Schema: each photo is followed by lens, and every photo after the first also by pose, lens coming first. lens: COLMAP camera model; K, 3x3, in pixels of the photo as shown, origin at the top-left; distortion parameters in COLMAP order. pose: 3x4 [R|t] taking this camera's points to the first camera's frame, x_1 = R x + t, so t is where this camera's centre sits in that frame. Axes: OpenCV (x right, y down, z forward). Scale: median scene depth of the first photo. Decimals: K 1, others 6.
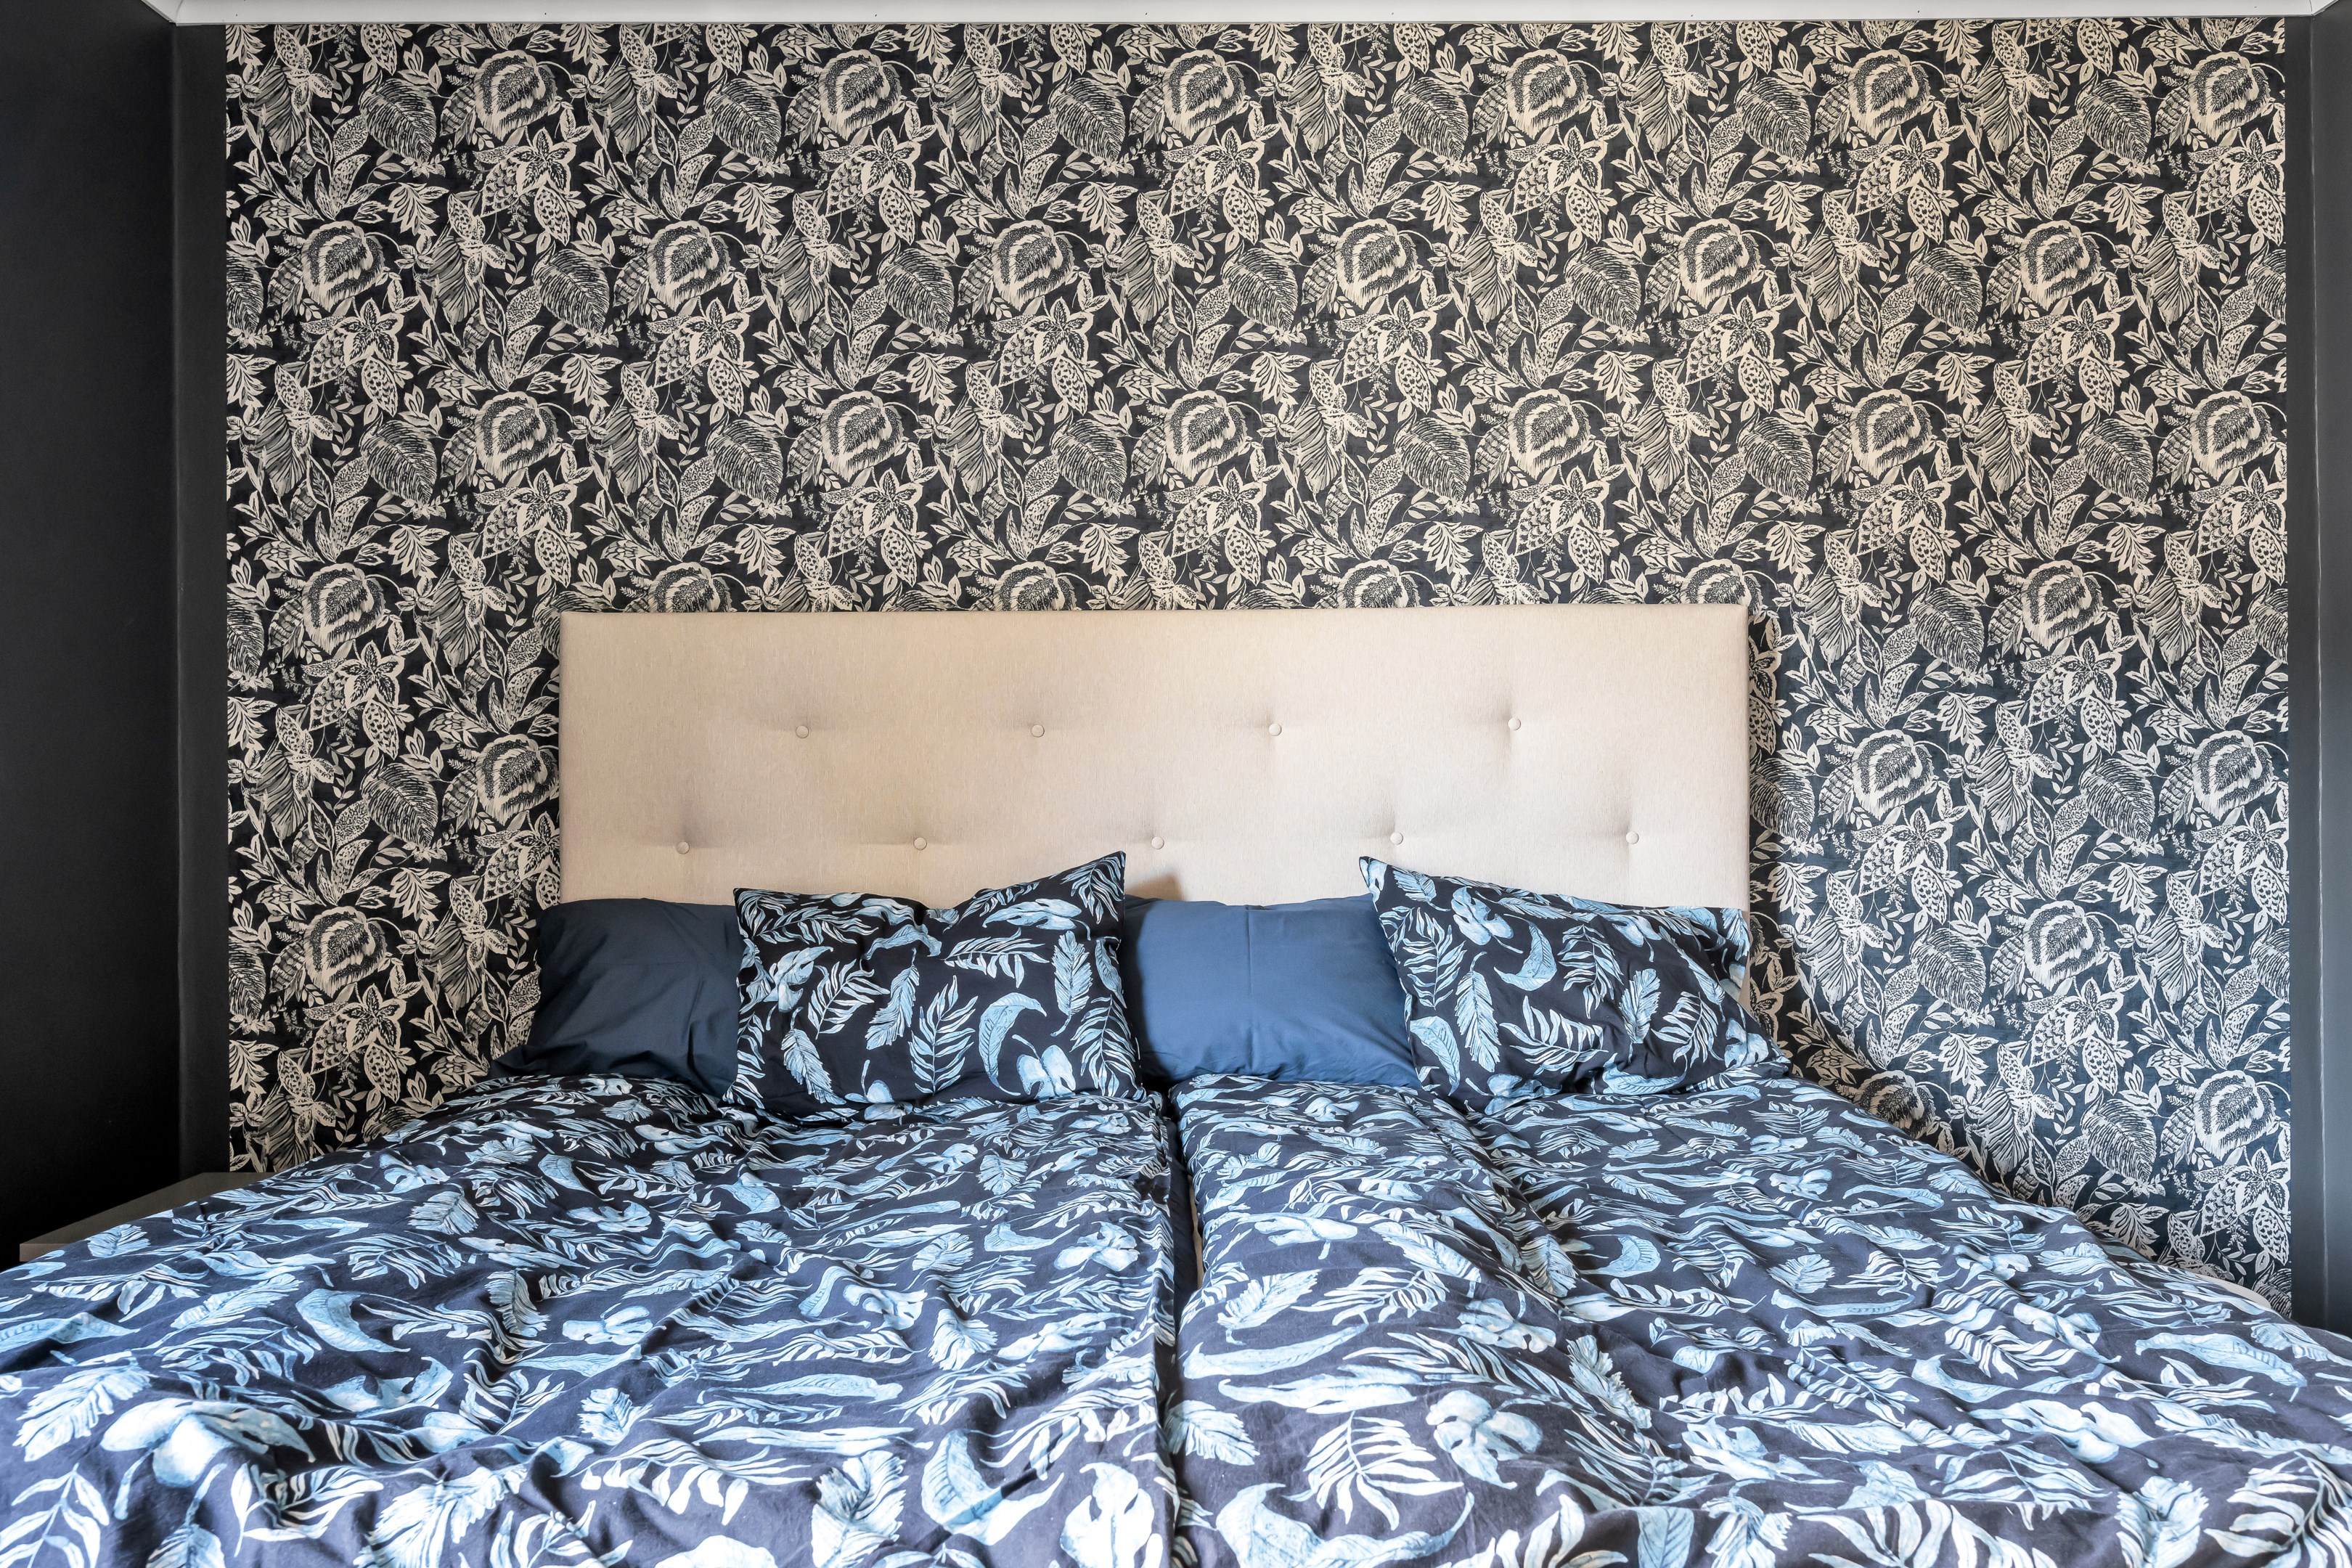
lens RADIAL K [[2408.4, 0, 1176.7], [0, 2408.4, 711.0], [0, 0, 1]] dist [-0.002195, 0.000000]
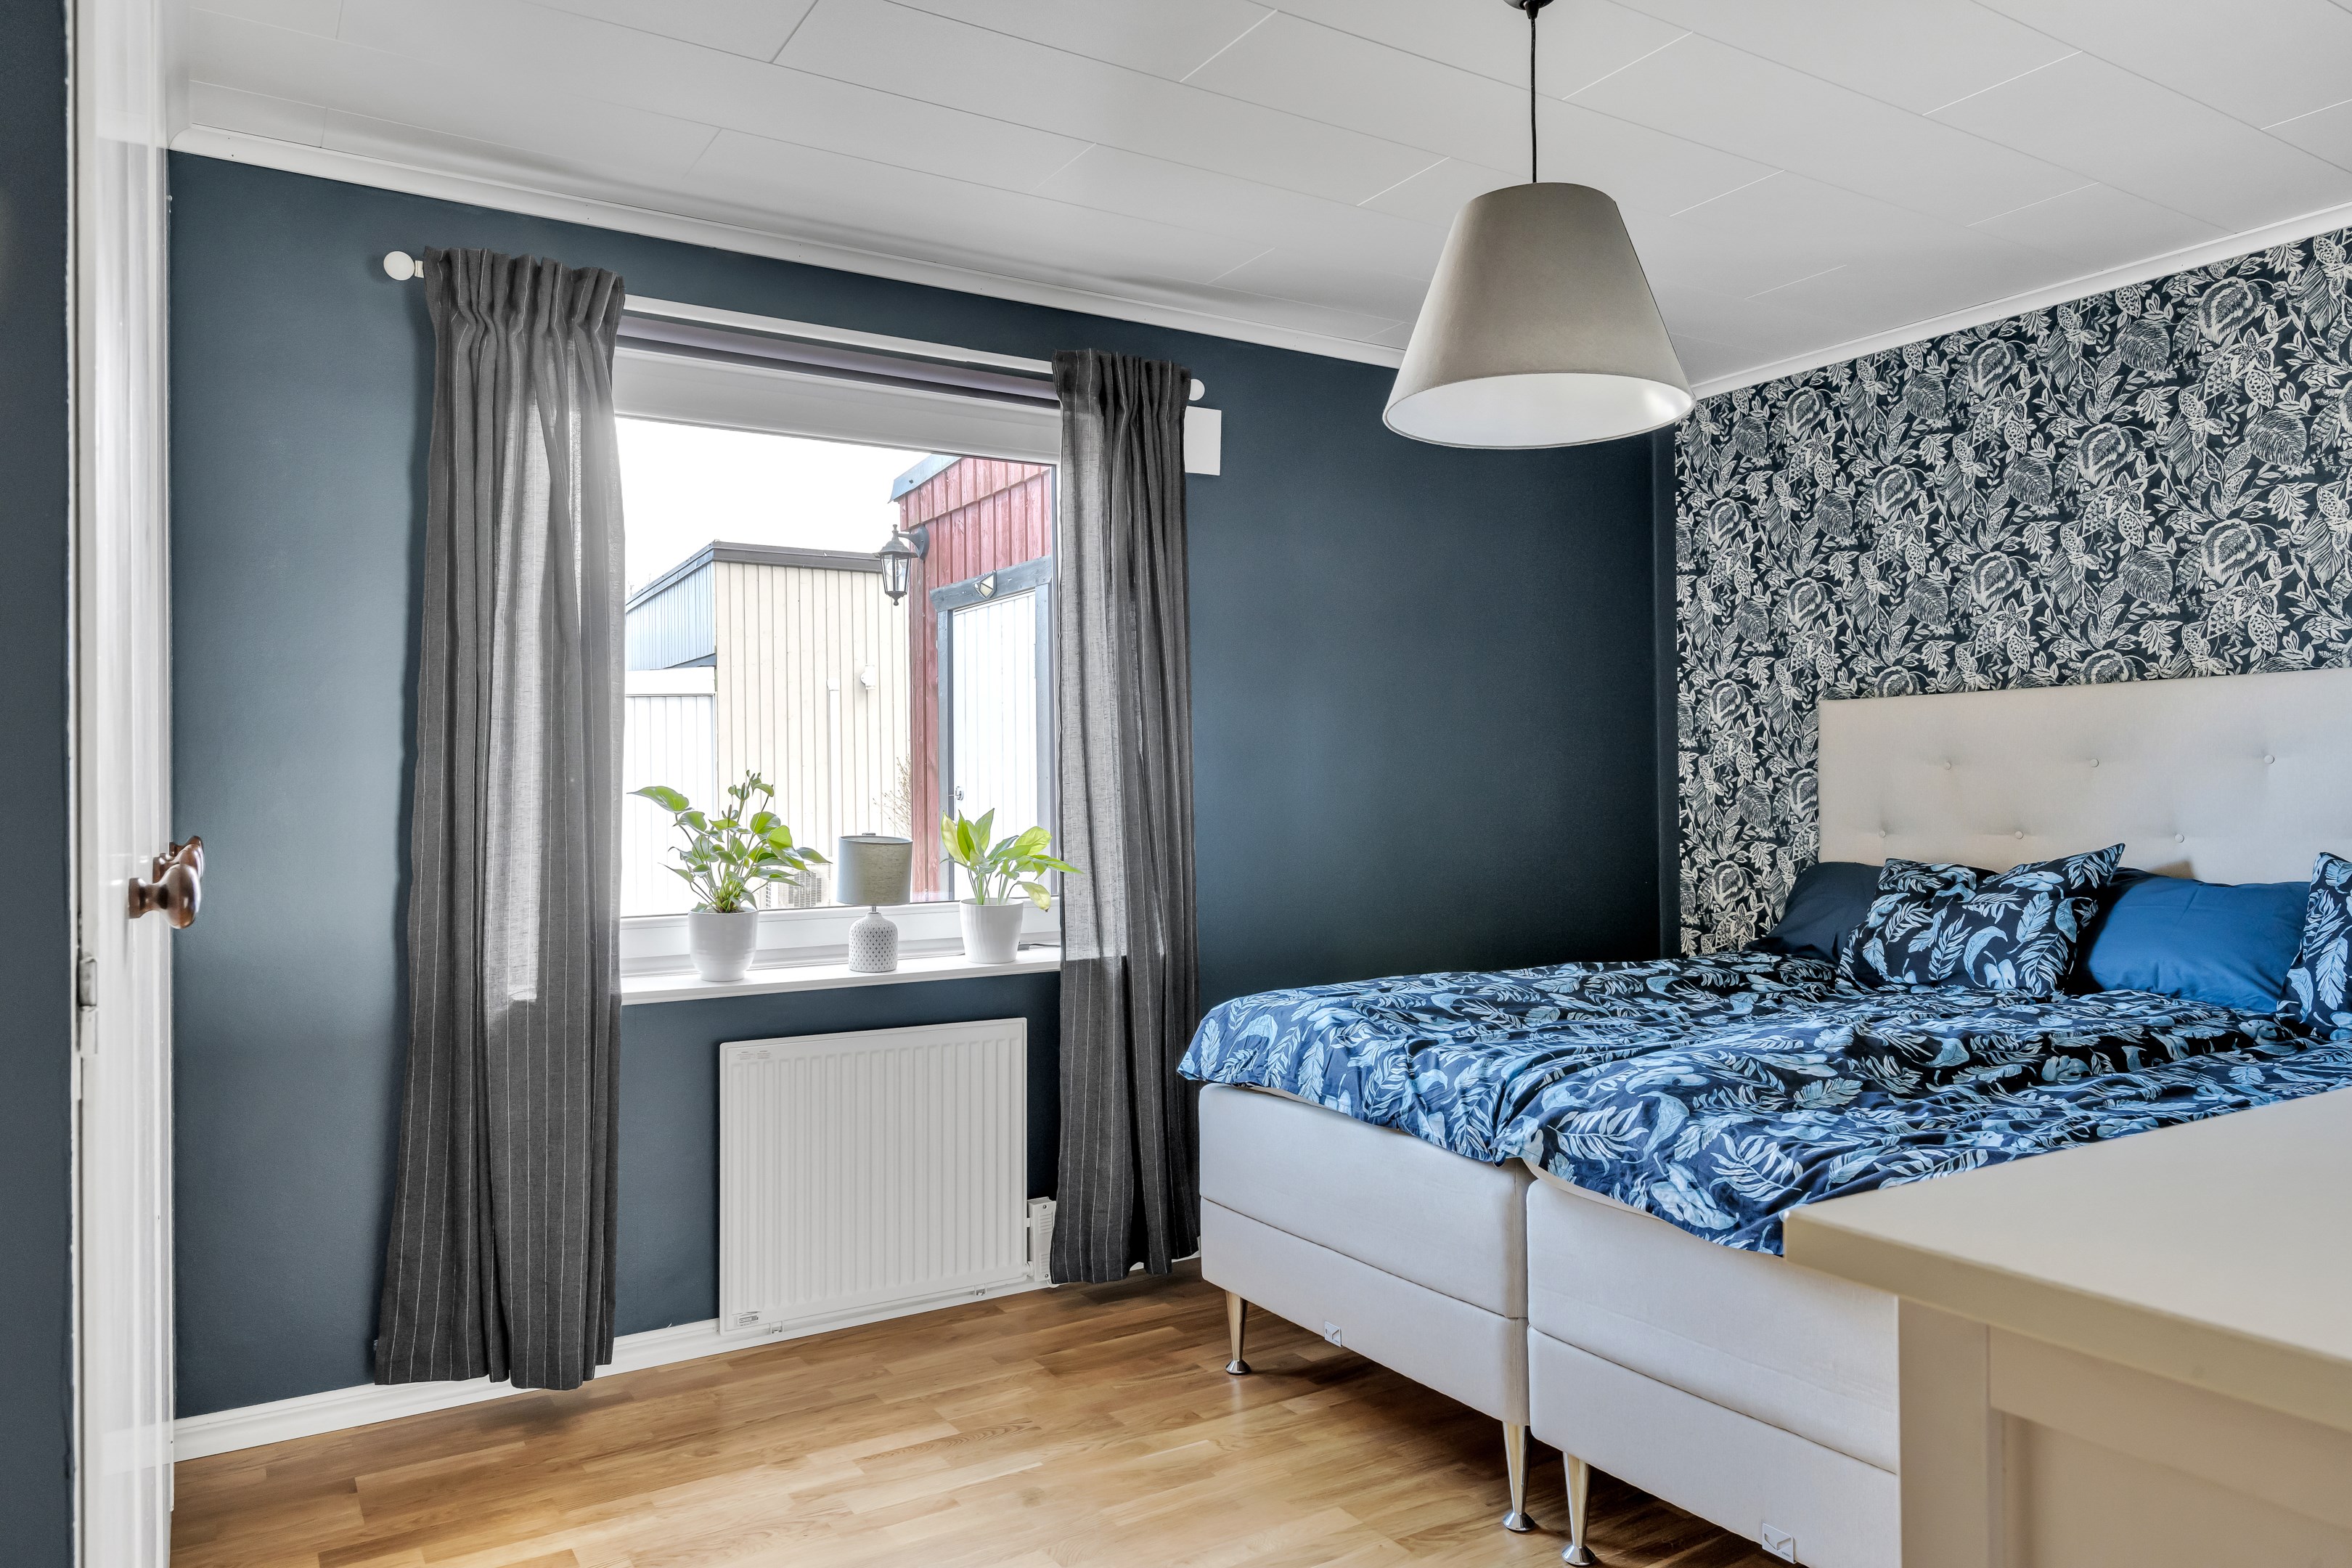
lens RADIAL K [[1512.9, 0, 1178.3], [0, 1512.9, 786.3], [0, 0, 1]] dist [-0.023343, 0.018647]
pose [[0.531829, -0.003377, -0.846845, 0.488028], [0.024078, 0.999648, 0.011135, -0.001125], [0.846510, -0.026312, 0.531723, 0.001937]]
